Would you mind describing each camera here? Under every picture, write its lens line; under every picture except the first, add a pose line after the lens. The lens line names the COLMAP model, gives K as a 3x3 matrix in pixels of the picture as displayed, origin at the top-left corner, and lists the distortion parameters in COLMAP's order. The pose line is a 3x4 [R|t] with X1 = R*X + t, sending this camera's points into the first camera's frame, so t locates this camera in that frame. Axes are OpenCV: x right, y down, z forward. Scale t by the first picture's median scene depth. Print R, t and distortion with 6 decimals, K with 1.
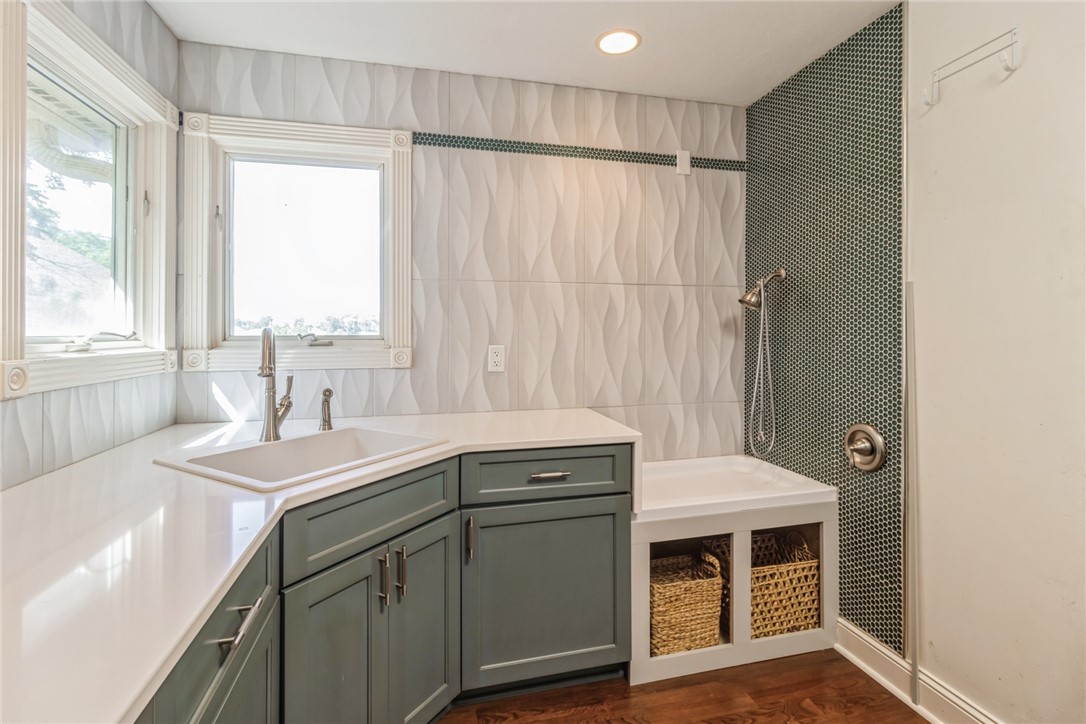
lens RADIAL K [[508.7, 0, 552.0], [0, 508.7, 328.5], [0, 0, 1]] dist [-0.001899, -0.002109]
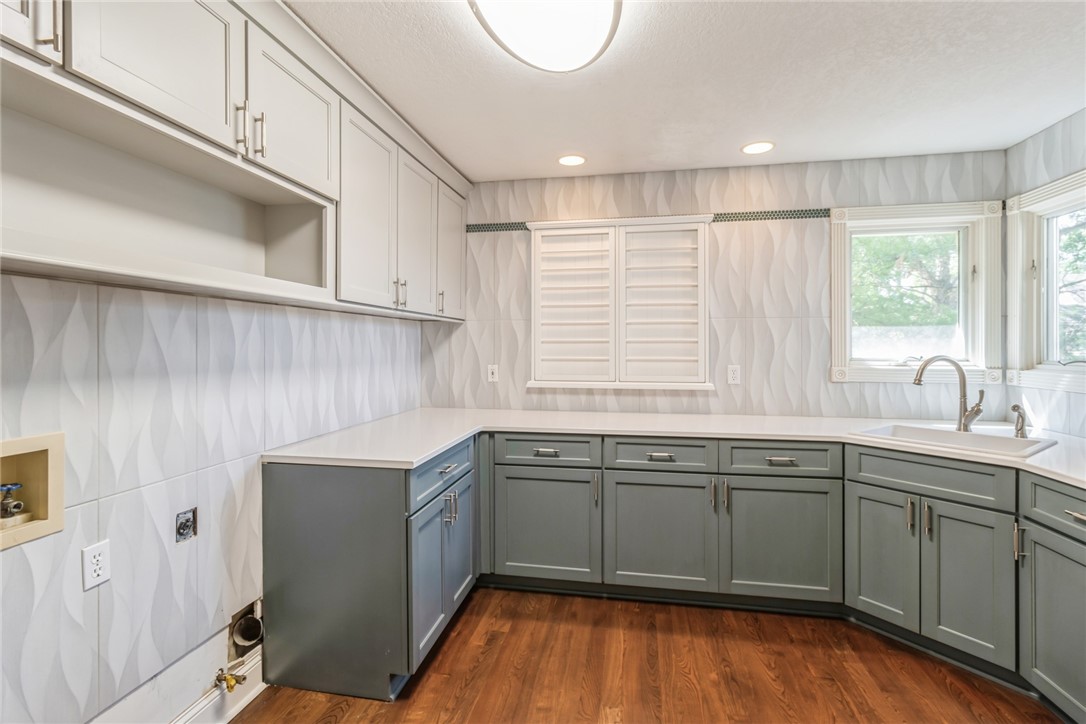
lens RADIAL K [[508.7, 0, 542.6], [0, 508.7, 353.1], [0, 0, 1]] dist [-0.001899, -0.002109]
pose [[-0.427791, 0.012534, -0.903791, 1.266700], [0.009574, 0.999911, 0.009335, -0.032762], [0.903827, -0.004660, -0.427873, 0.504462]]
